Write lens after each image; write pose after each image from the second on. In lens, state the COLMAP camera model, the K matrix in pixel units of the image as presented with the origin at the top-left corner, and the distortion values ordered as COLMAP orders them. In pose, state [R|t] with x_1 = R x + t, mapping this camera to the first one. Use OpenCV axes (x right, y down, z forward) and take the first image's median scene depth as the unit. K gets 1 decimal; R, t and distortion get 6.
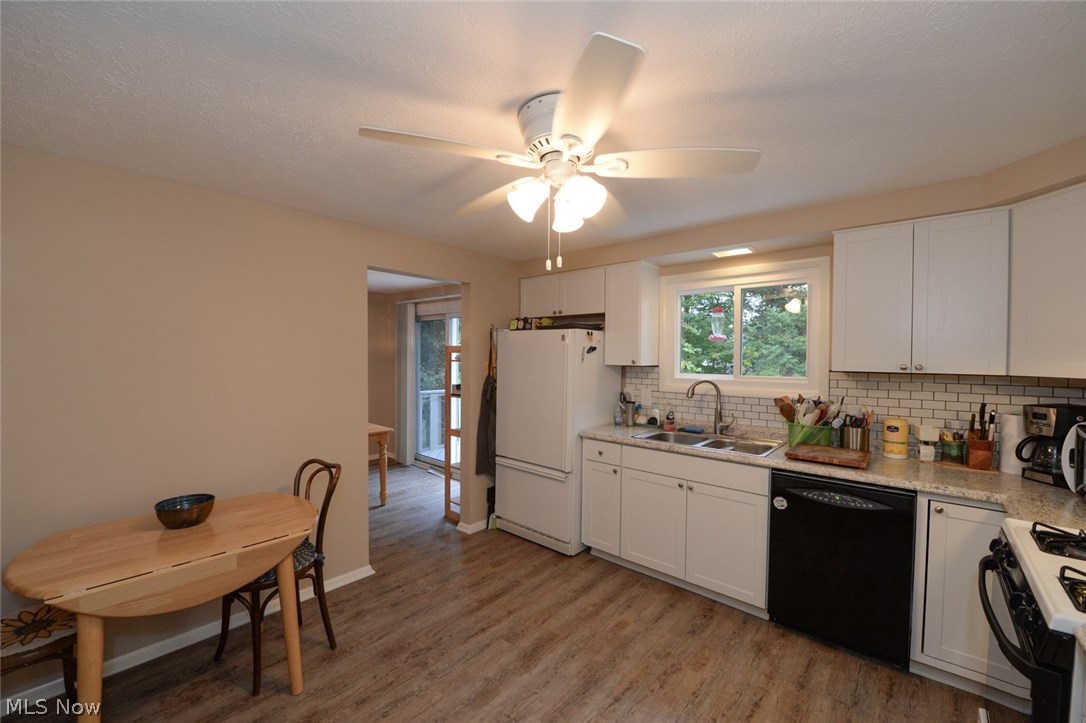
lens RADIAL K [[433.9, 0, 551.1], [0, 433.9, 362.1], [0, 0, 1]] dist [-0.014227, -0.002087]
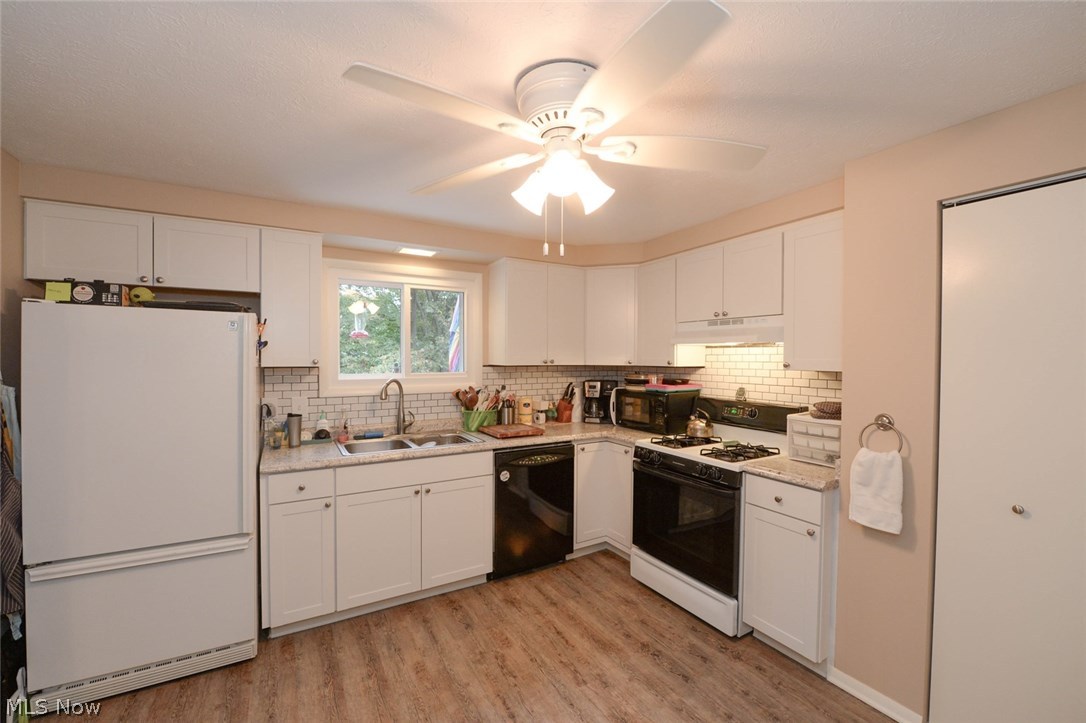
lens RADIAL K [[433.9, 0, 544.7], [0, 433.9, 362.1], [0, 0, 1]] dist [-0.014227, -0.002087]
pose [[0.326588, -0.018465, 0.944986, -0.520105], [0.013846, 0.999795, 0.014751, -0.007341], [-0.945065, 0.008267, 0.326777, 0.453696]]
